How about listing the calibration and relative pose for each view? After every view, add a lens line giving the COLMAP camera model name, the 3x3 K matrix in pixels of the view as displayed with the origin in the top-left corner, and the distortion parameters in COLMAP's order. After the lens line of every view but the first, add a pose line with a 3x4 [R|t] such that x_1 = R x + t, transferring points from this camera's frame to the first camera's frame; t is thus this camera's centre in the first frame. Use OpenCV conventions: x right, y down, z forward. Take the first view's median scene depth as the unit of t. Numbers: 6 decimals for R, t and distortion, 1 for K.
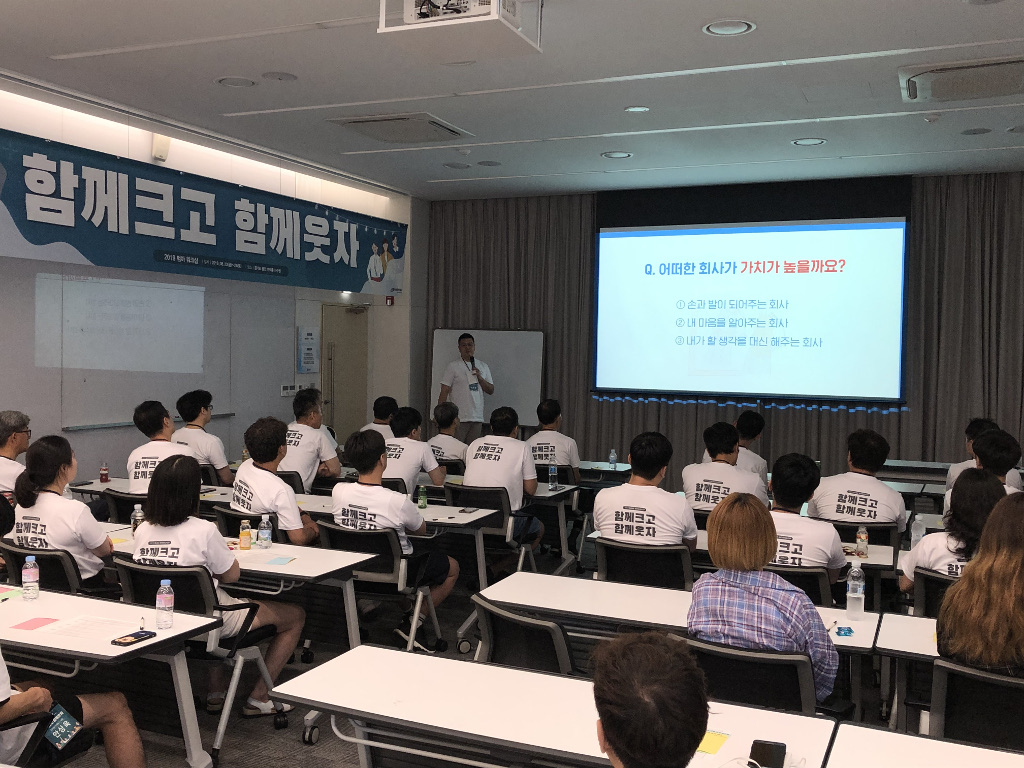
lens RADIAL K [[1009.9, 0, 512.0], [0, 1009.9, 384.0], [0, 0, 1]] dist [0.028416, -0.019252]
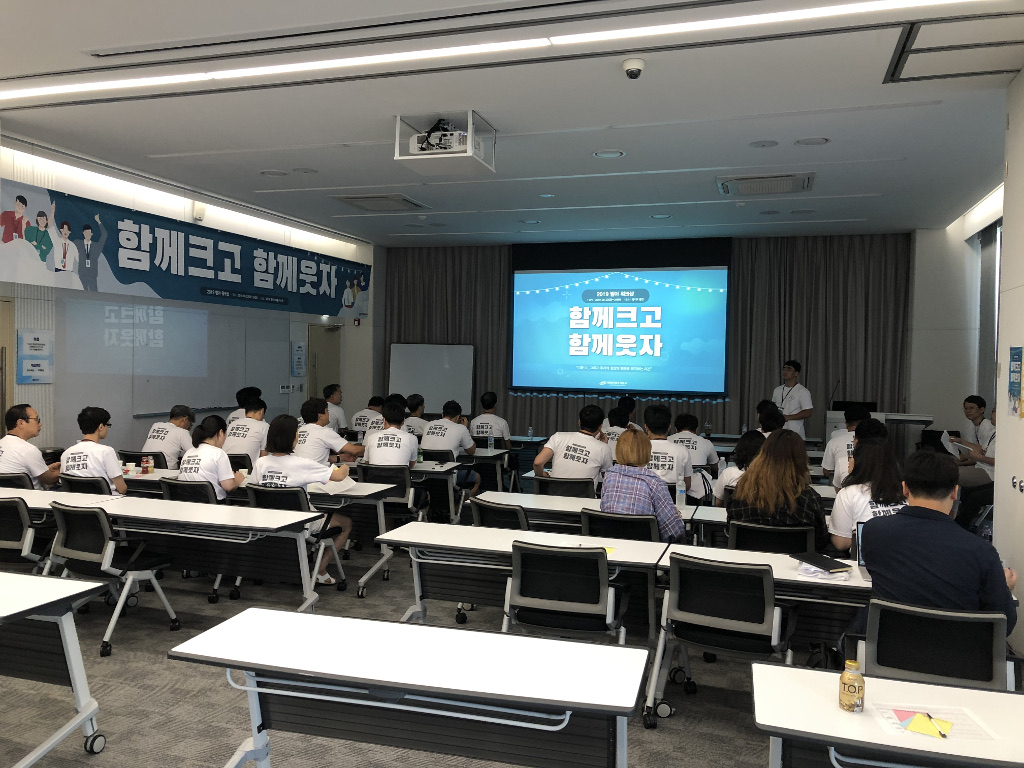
lens RADIAL K [[855.7, 0, 507.1], [0, 855.7, 381.5], [0, 0, 1]] dist [0.019095, 0.000171]
pose [[0.995088, -0.003384, 0.098939, -0.047185], [0.004290, 0.999951, -0.008944, 0.008961], [-0.098904, 0.009325, 0.995053, -0.189455]]
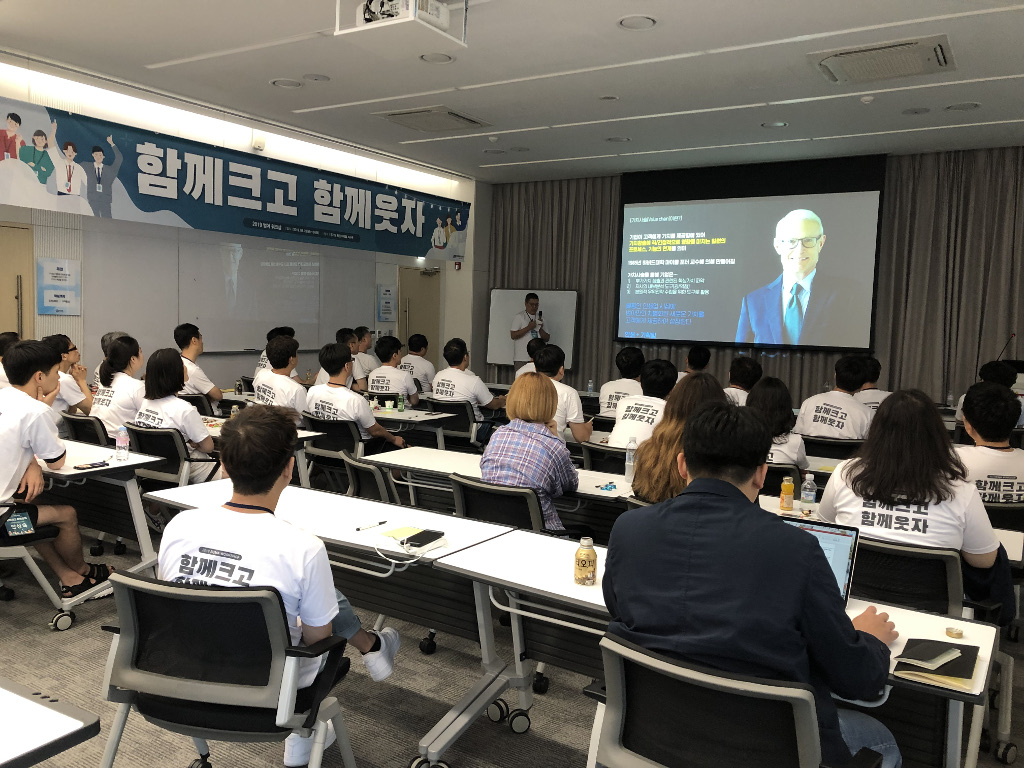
lens RADIAL K [[855.7, 0, 507.1], [0, 855.7, 381.5], [0, 0, 1]] dist [0.019095, 0.000171]
pose [[0.986509, 0.025899, -0.161646, 0.148230], [-0.020858, 0.999244, 0.032801, 0.030970], [0.162373, -0.028987, 0.986304, -0.035225]]
